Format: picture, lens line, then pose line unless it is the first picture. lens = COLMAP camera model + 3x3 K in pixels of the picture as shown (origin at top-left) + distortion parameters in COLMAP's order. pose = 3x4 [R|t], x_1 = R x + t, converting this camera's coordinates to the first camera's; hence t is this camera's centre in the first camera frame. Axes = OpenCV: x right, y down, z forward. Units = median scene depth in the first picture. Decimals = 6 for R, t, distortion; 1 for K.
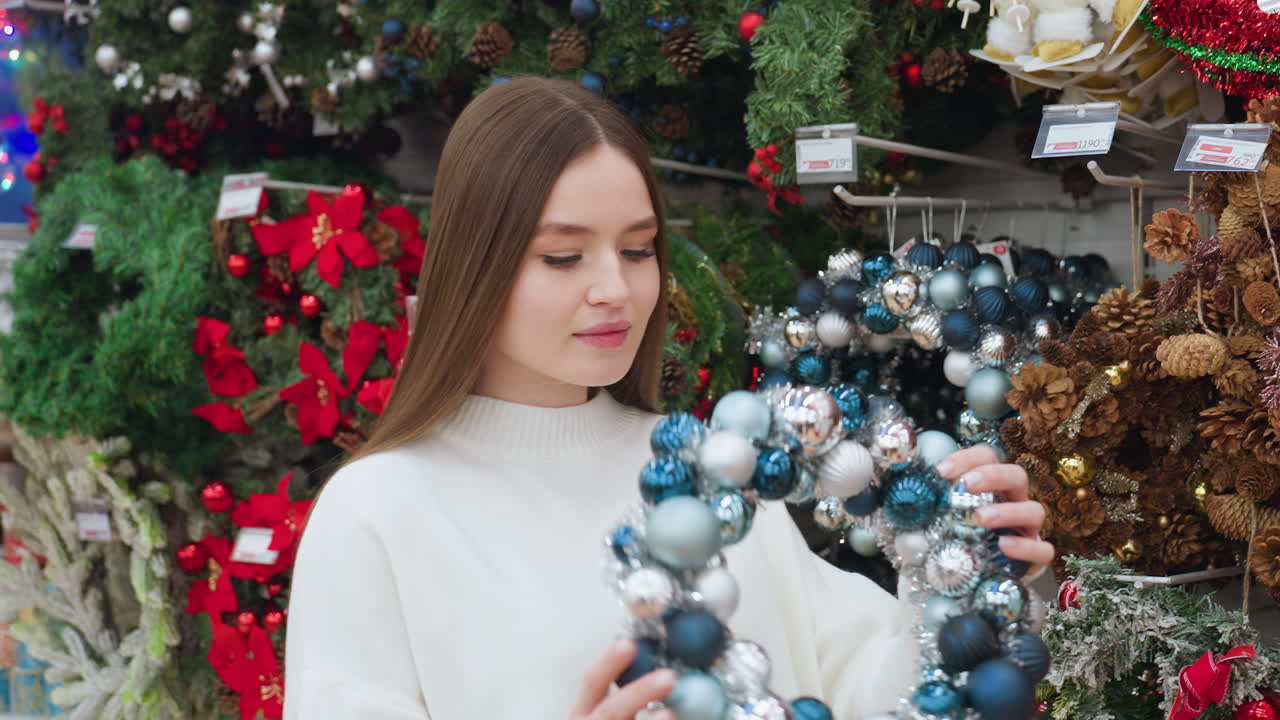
lens RADIAL K [[2675.5, 0, 639.9], [0, 2675.5, 251.7], [0, 0, 1]] dist [0.086139, -0.269466]
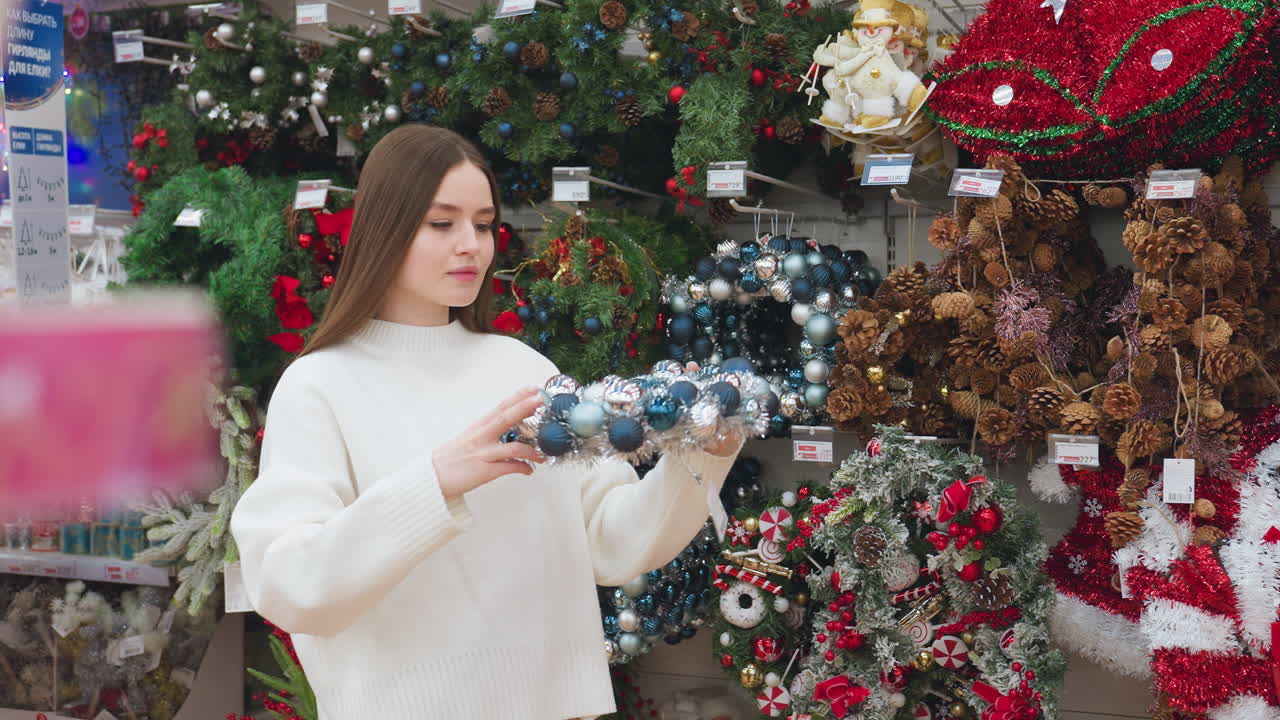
lens RADIAL K [[2675.5, 0, 639.9], [0, 2675.5, 251.7], [0, 0, 1]] dist [0.086139, -0.269466]
pose [[0.976537, 0.031416, 0.213047, -0.318190], [-0.027156, 0.999369, -0.022890, 0.044840], [-0.213631, 0.016568, 0.976774, -0.556231]]
